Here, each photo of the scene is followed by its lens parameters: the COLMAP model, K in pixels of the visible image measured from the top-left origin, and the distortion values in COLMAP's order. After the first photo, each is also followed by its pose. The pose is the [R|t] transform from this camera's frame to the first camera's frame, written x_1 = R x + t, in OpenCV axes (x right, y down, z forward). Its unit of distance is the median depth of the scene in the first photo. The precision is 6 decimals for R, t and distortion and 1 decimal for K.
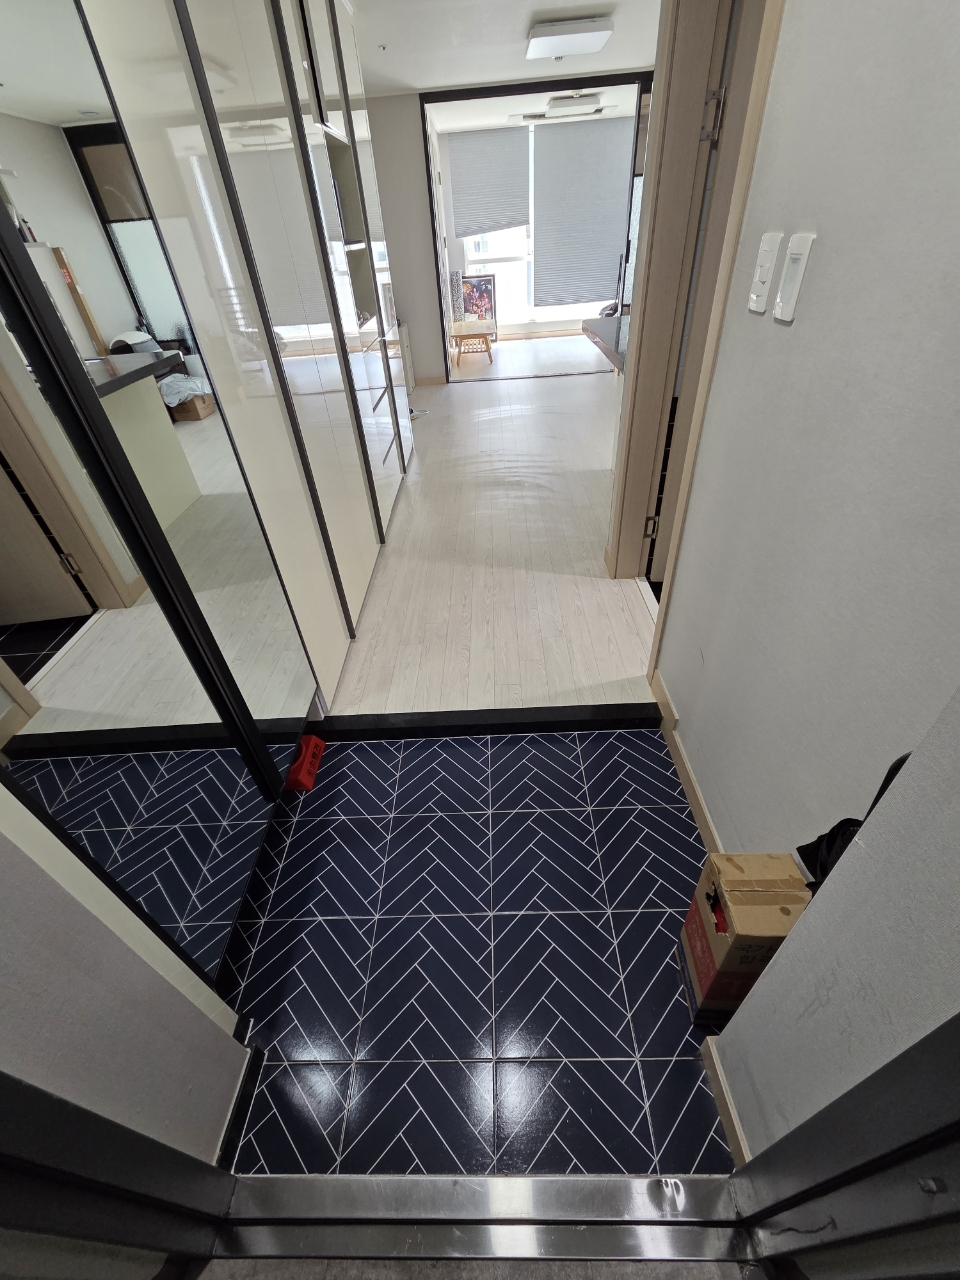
lens RADIAL K [[525.0, 0, 482.5], [0, 525.0, 644.0], [0, 0, 1]] dist [-0.001297, 0.000080]
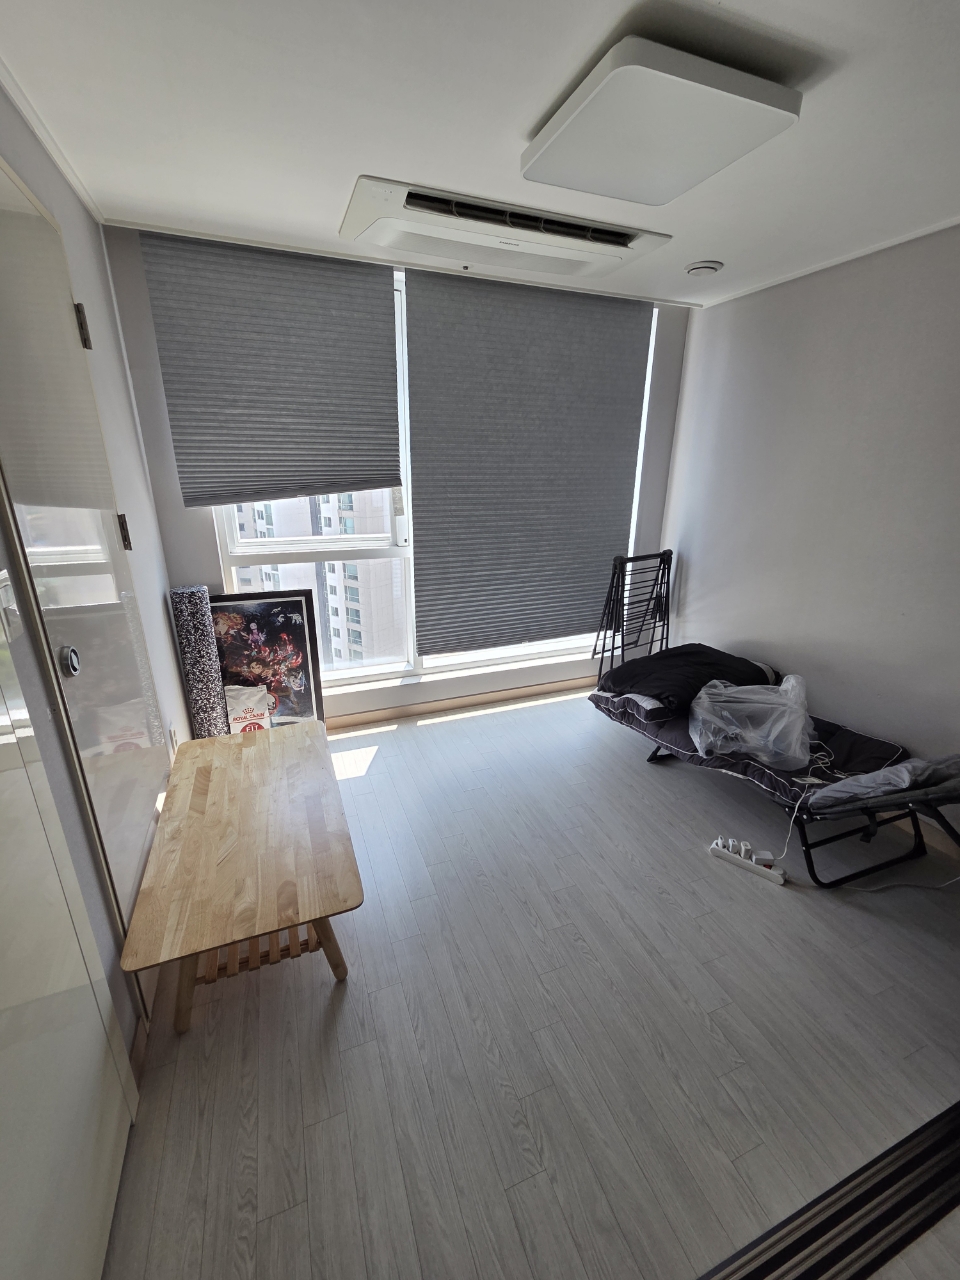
lens RADIAL K [[525.0, 0, 482.5], [0, 525.0, 644.0], [0, 0, 1]] dist [-0.001297, 0.000080]
pose [[0.925132, -0.051163, 0.376183, -0.006270], [0.175734, 0.936042, -0.304866, -0.585234], [-0.336525, 0.348150, 0.874953, 0.709378]]
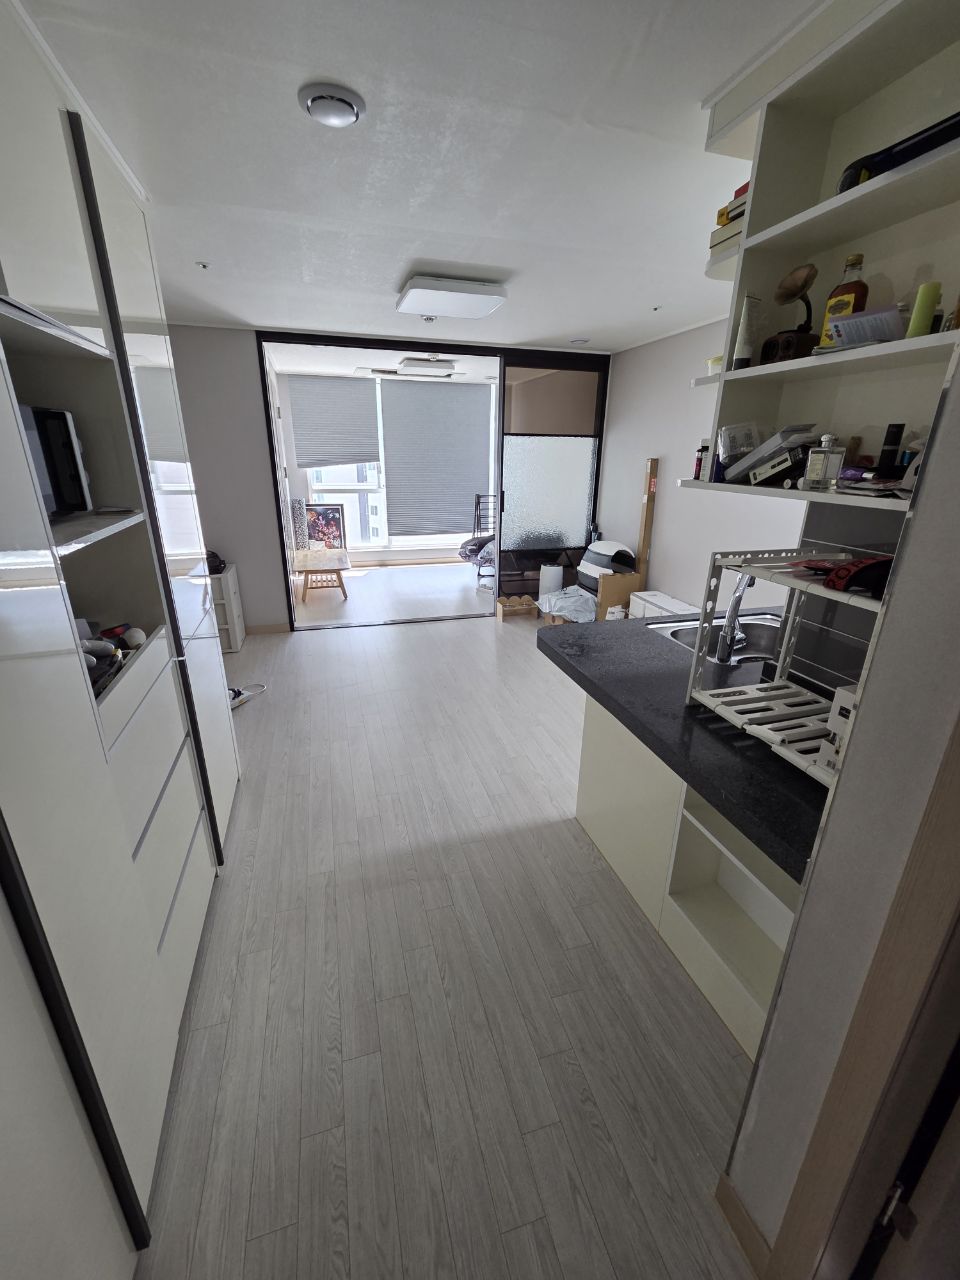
lens RADIAL K [[525.0, 0, 482.5], [0, 525.0, 644.0], [0, 0, 1]] dist [-0.001297, 0.000080]
pose [[0.954853, -0.026678, 0.295877, -0.024147], [0.119248, 0.946620, -0.299484, -0.187330], [-0.272094, 0.321246, 0.907065, 0.200309]]
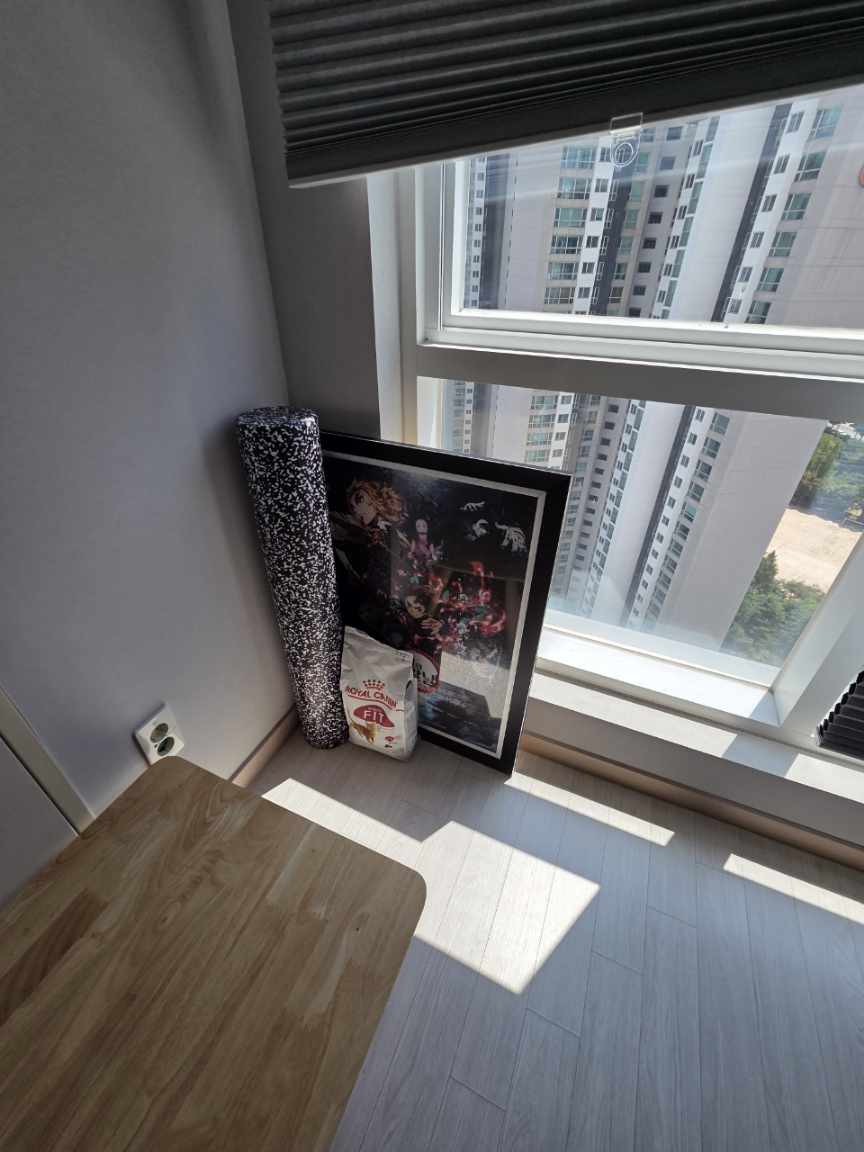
lens RADIAL K [[472.5, 0, 434.2], [0, 472.5, 579.6], [0, 0, 1]] dist [-0.001297, 0.000080]
pose [[0.915731, 0.286425, -0.281775, 0.036199], [-0.302118, 0.953183, -0.012932, -0.731461], [0.264879, 0.096972, 0.959393, 0.963031]]
